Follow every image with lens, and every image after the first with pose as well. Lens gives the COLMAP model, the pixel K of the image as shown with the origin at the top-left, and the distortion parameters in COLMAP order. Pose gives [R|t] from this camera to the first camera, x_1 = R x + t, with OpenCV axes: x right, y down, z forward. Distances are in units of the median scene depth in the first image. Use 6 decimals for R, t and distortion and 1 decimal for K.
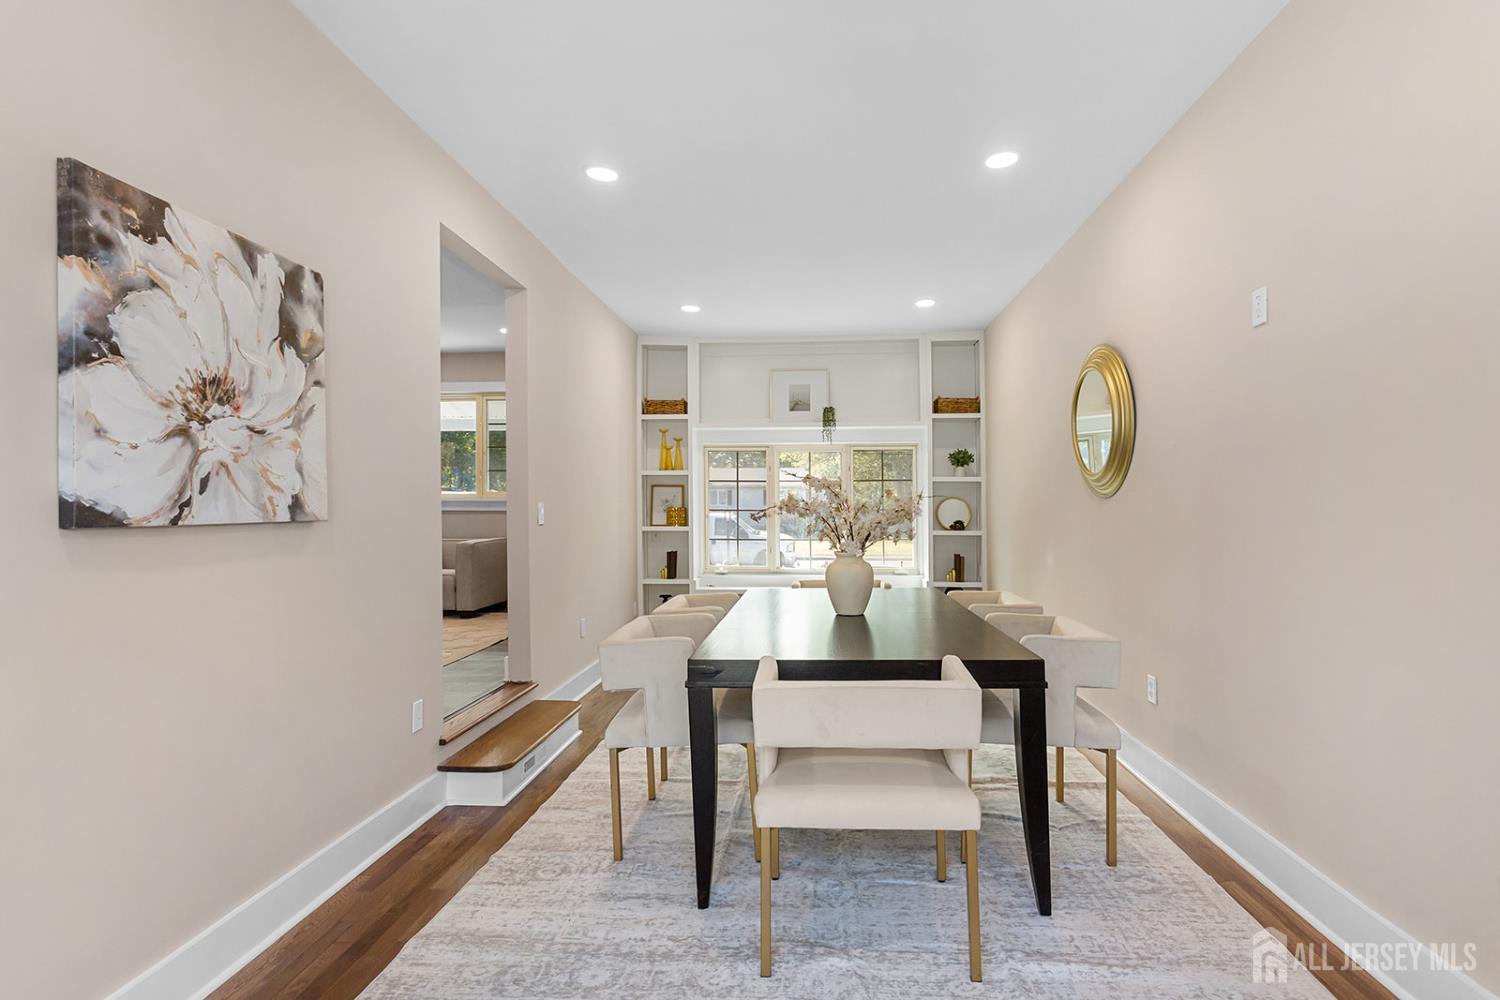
lens RADIAL K [[720.4, 0, 763.7], [0, 720.4, 504.9], [0, 0, 1]] dist [0.000319, 0.005194]
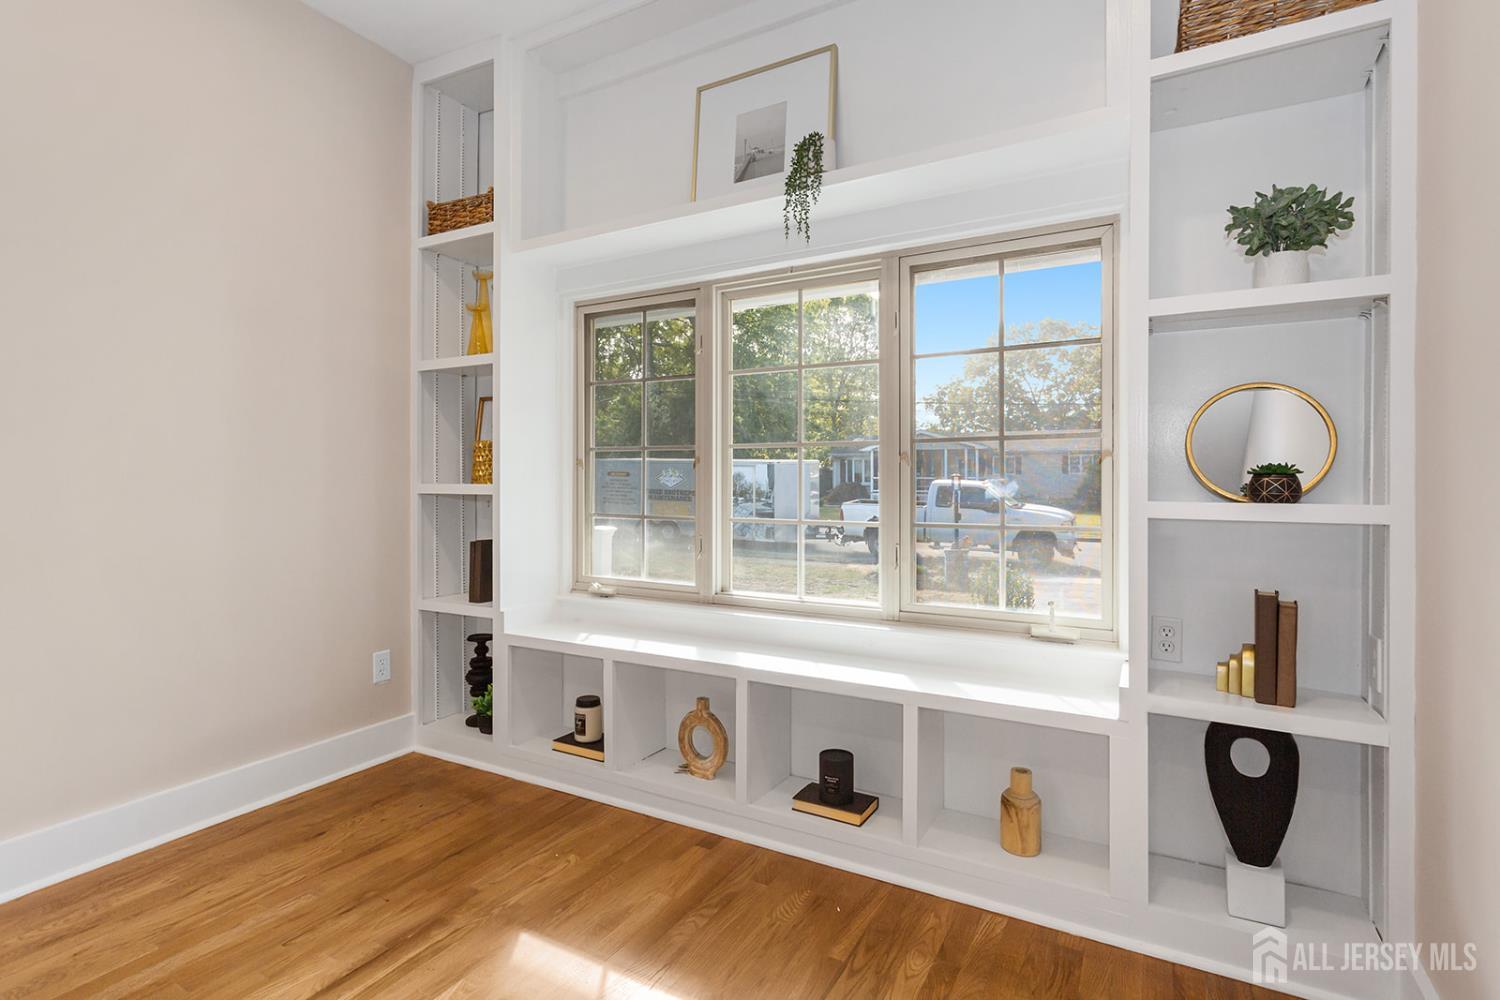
lens RADIAL K [[694.9, 0, 742.9], [0, 694.9, 491.0], [0, 0, 1]] dist [0.001837, -0.000034]
pose [[0.899965, 0.008167, -0.435886, 0.638515], [-0.006296, 0.999964, 0.005737, 0.095786], [0.435917, -0.002419, 0.899983, 2.126169]]
